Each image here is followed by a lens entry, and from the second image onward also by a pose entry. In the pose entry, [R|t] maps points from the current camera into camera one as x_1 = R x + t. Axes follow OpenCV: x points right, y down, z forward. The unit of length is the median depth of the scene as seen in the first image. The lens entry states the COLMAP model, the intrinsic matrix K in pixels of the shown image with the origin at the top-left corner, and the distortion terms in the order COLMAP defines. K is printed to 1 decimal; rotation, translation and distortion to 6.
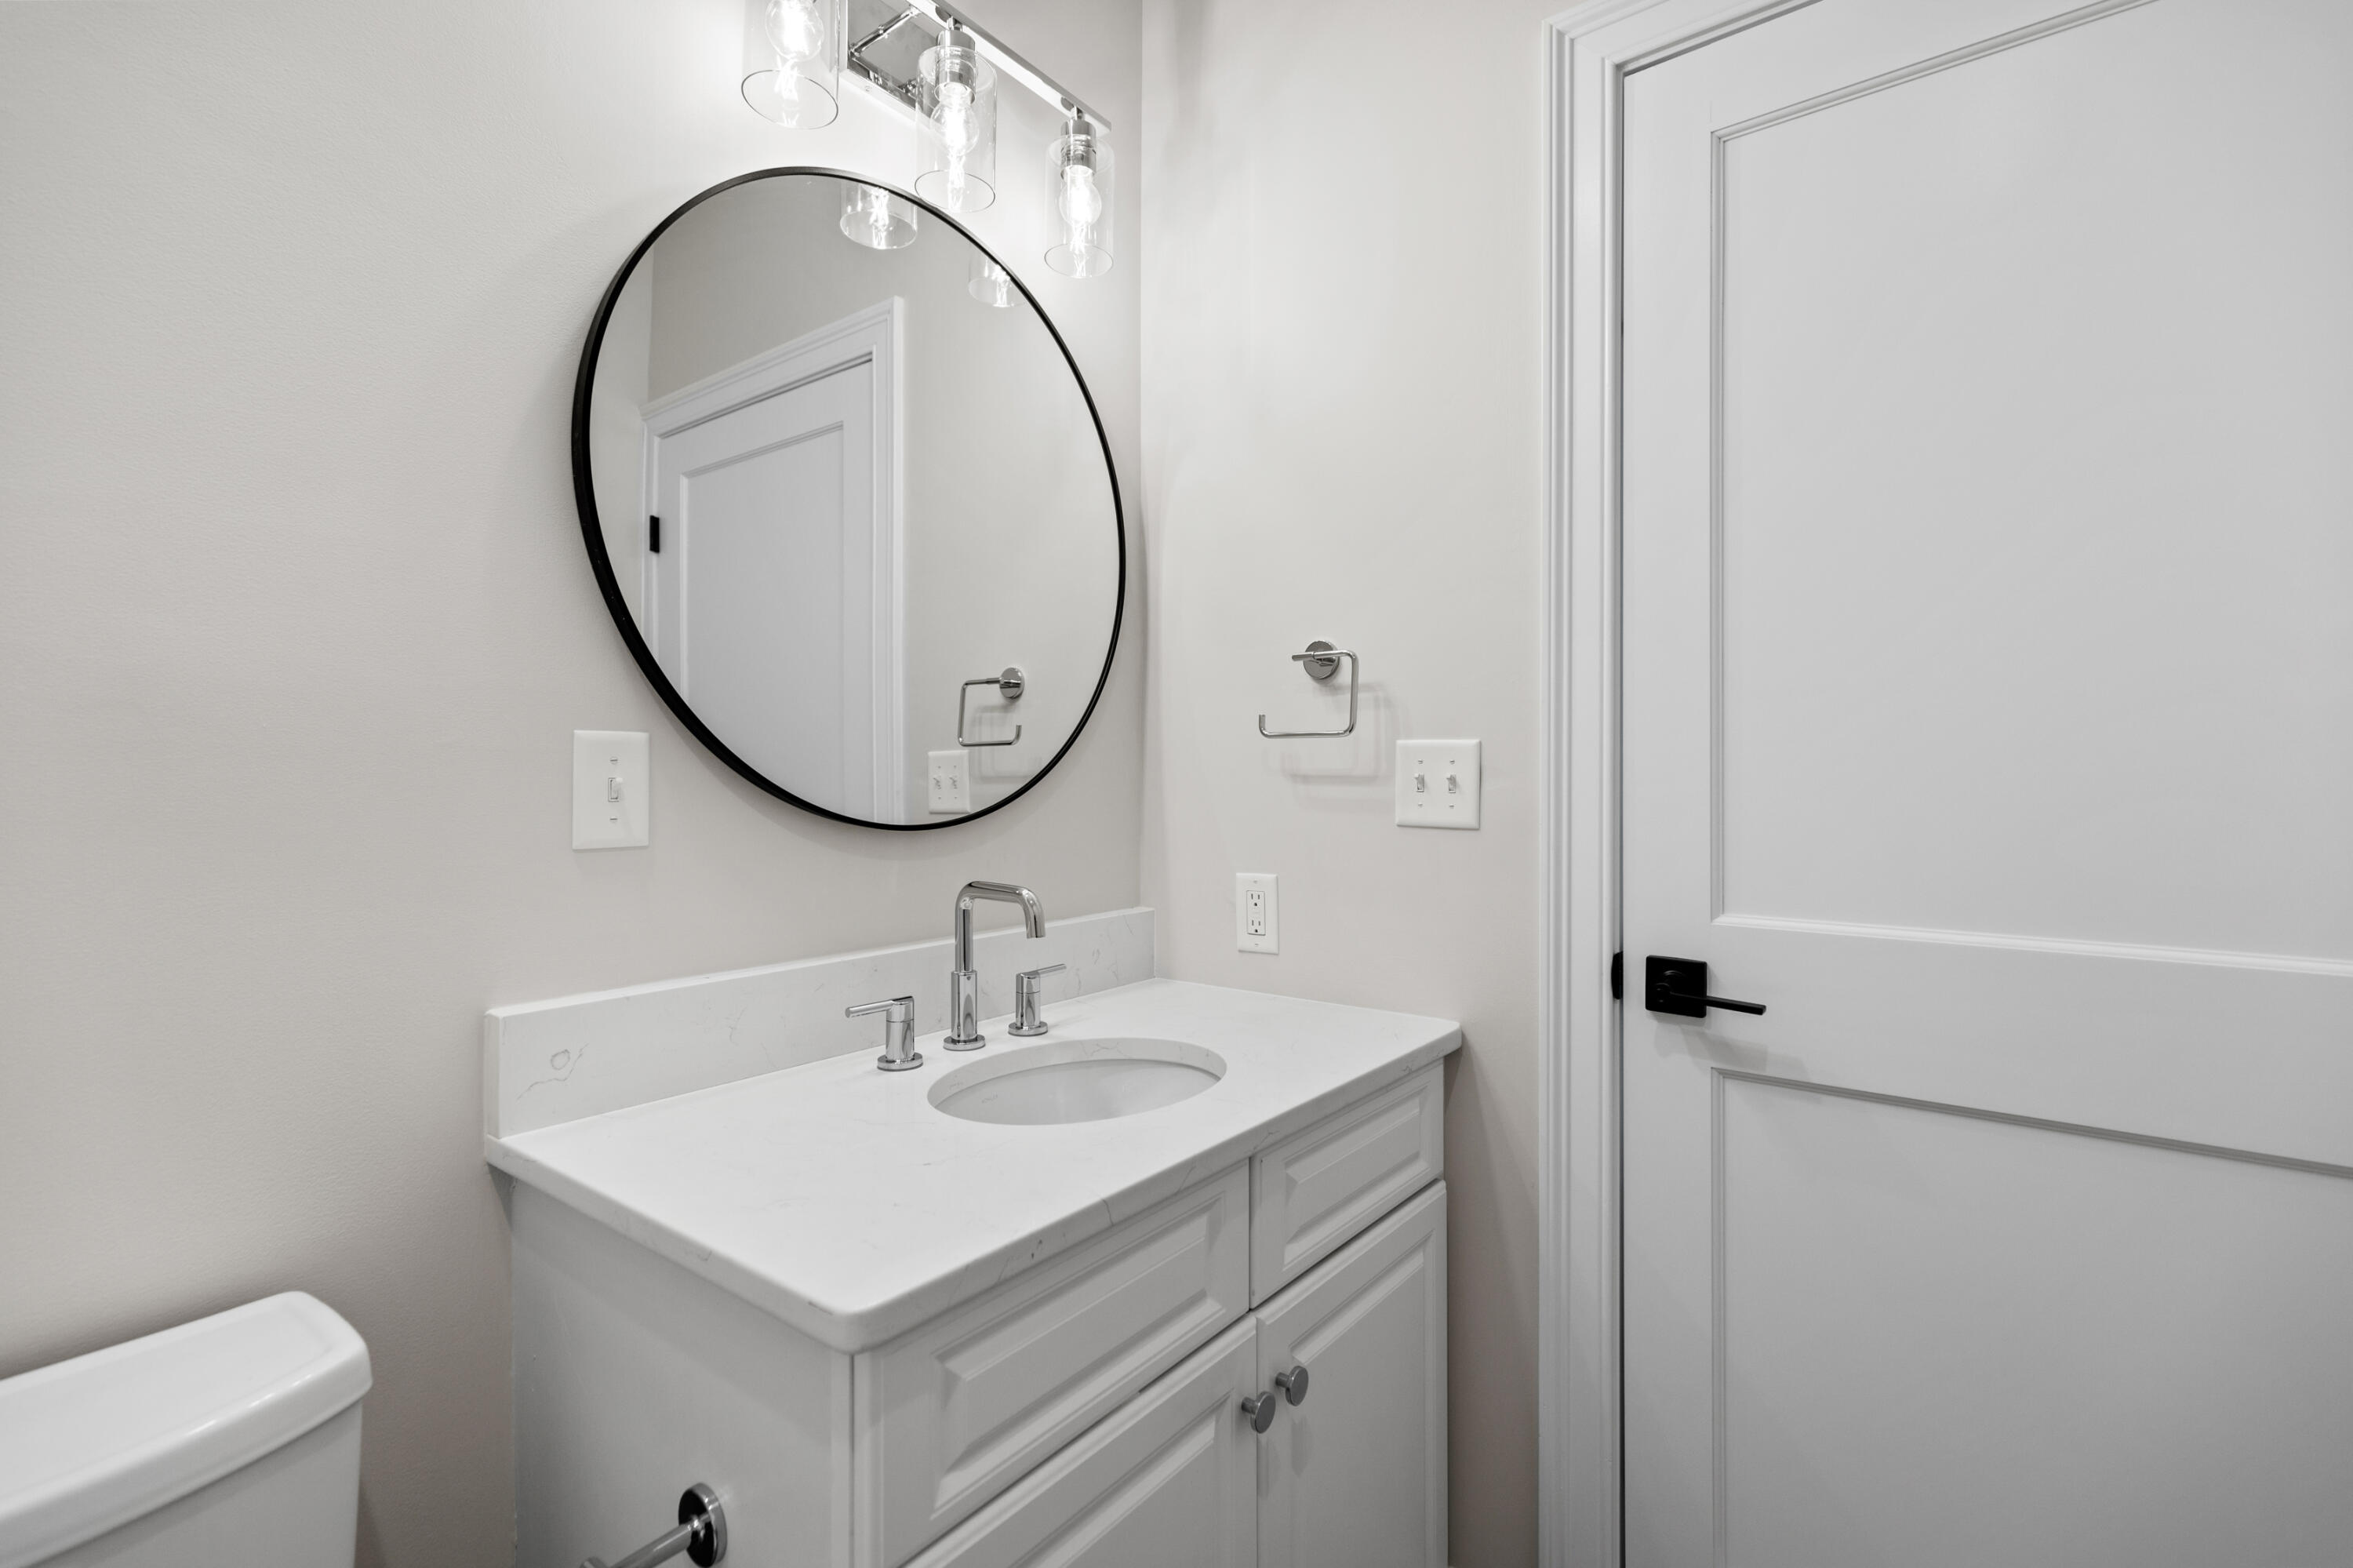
lens RADIAL K [[1054.3, 0, 1183.3], [0, 1054.3, 772.2], [0, 0, 1]] dist [0.005320, -0.001388]
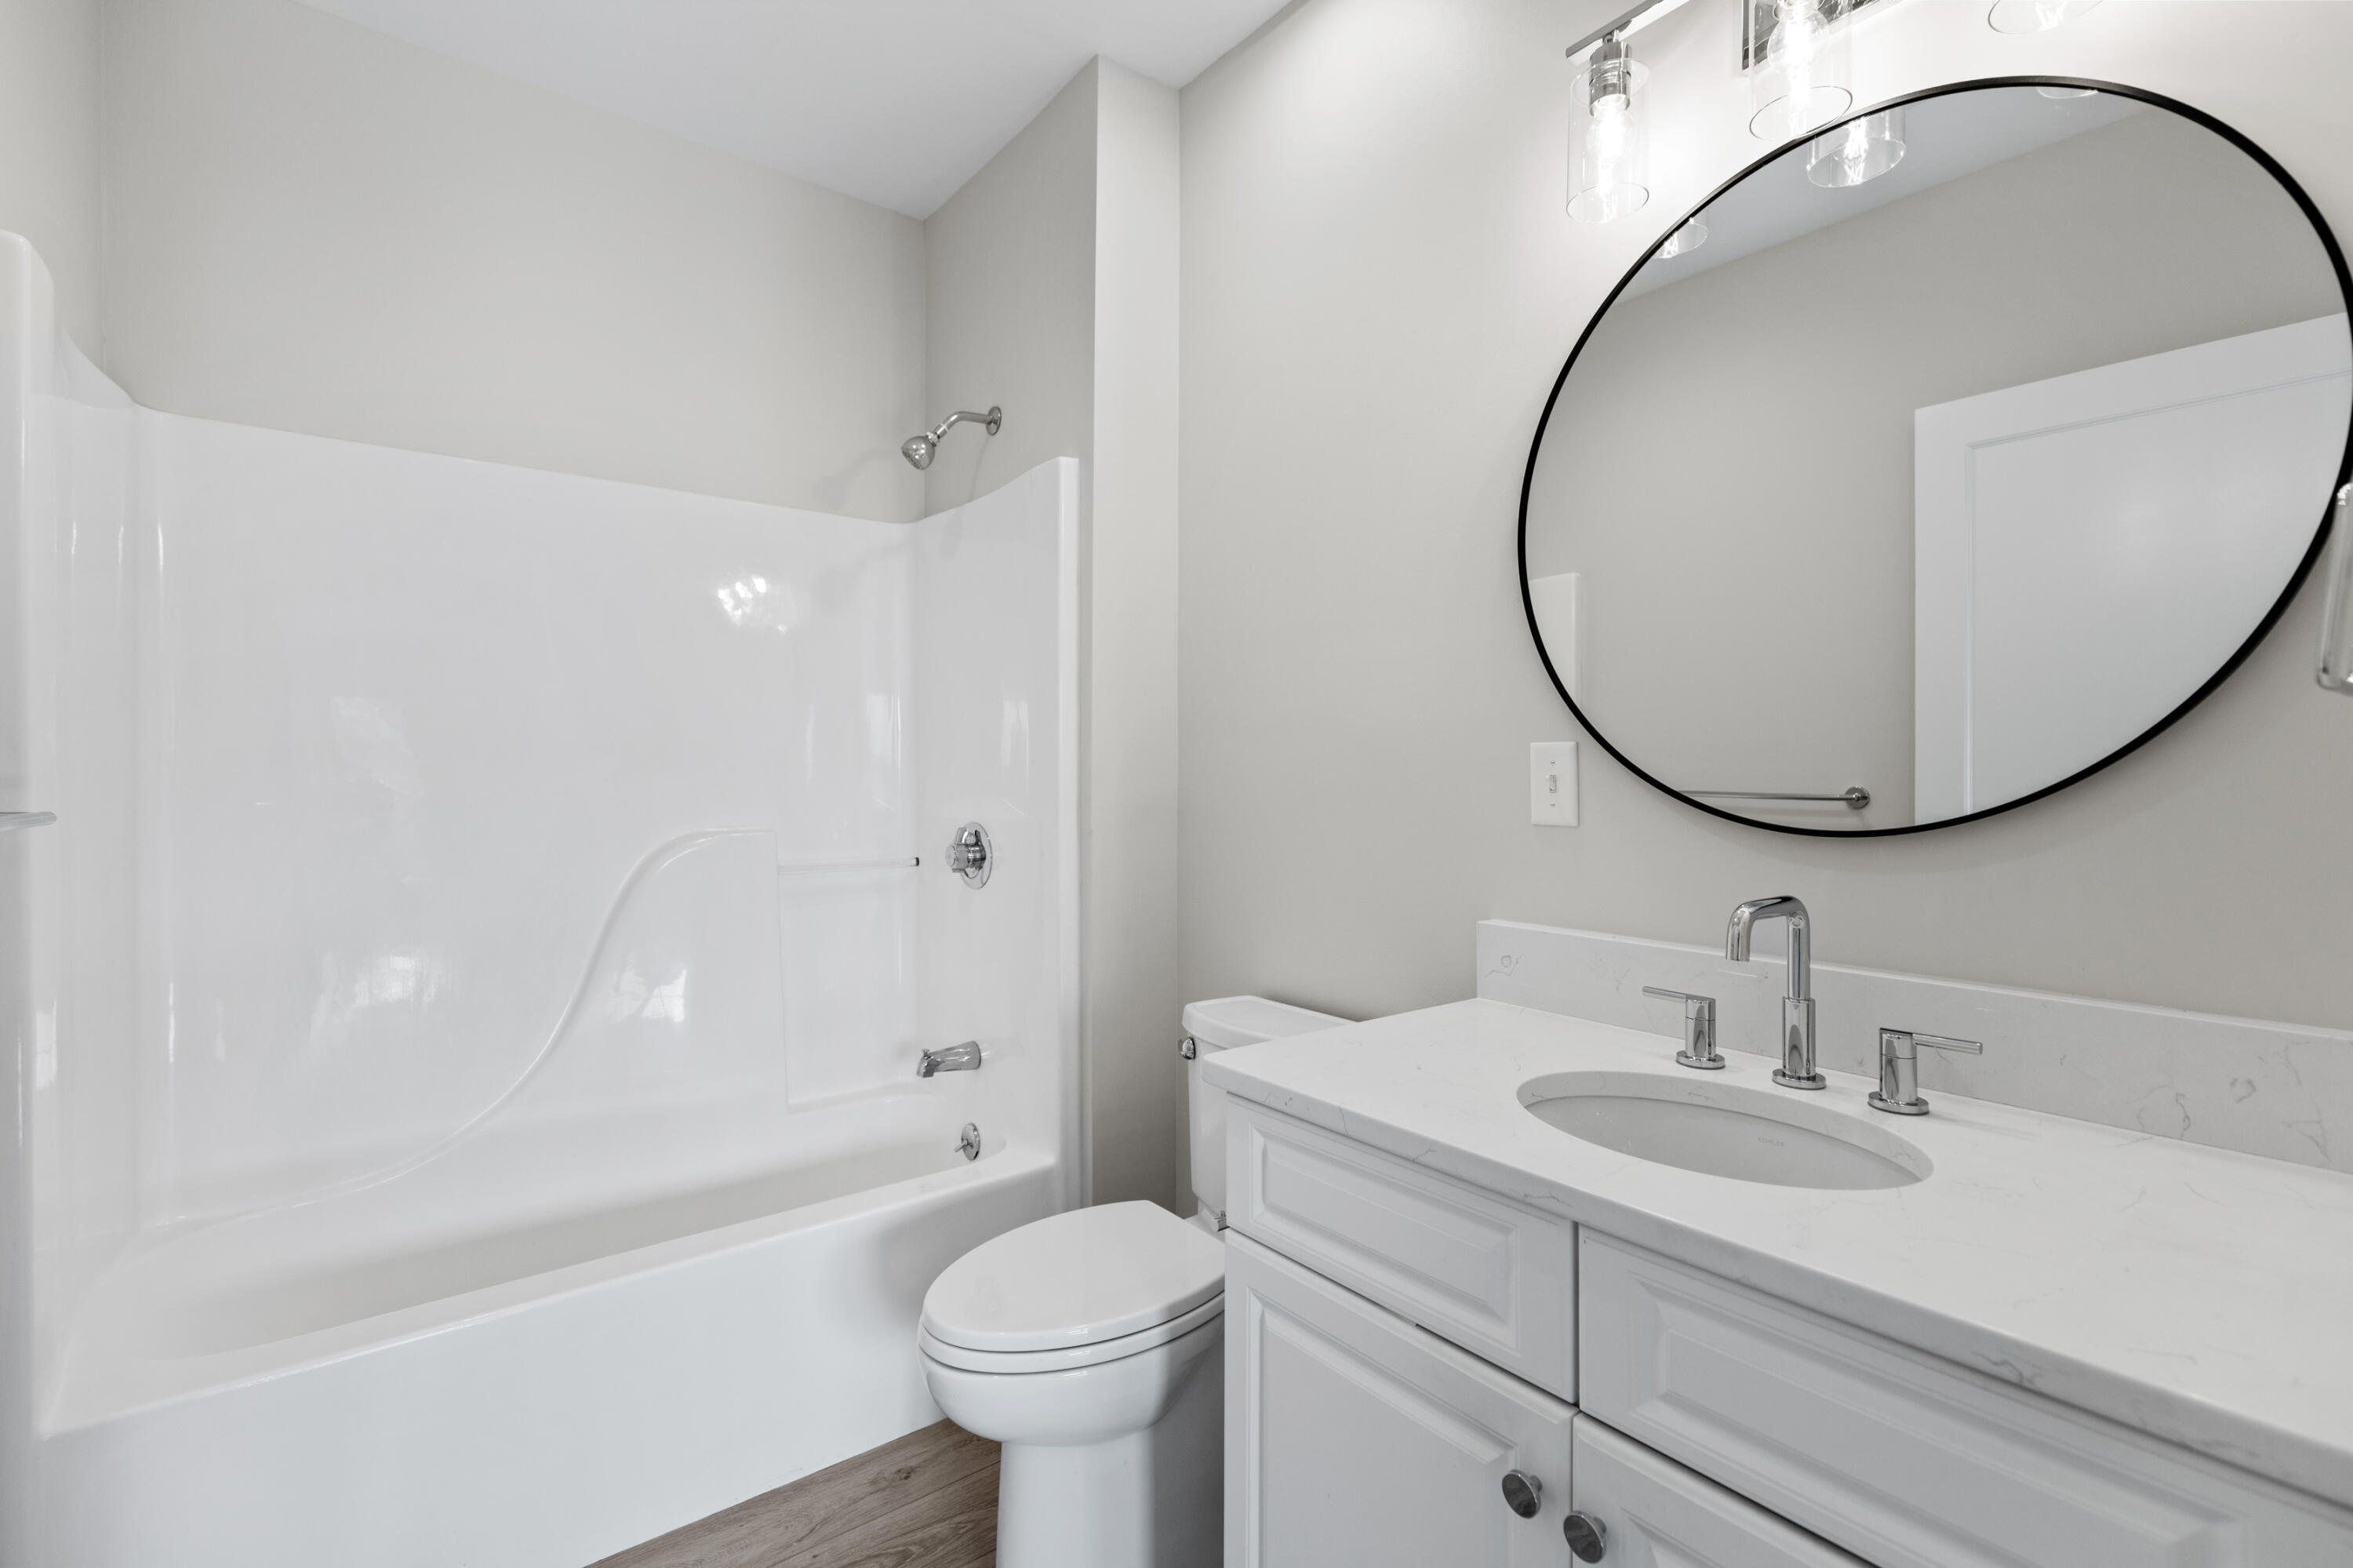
lens RADIAL K [[1054.3, 0, 1173.6], [0, 1054.3, 777.1], [0, 0, 1]] dist [0.005320, -0.001388]
pose [[-0.257235, 0.007128, -0.966323, 0.920407], [0.001790, 0.999975, 0.006899, -0.001463], [0.966347, 0.000045, -0.257241, 0.869527]]
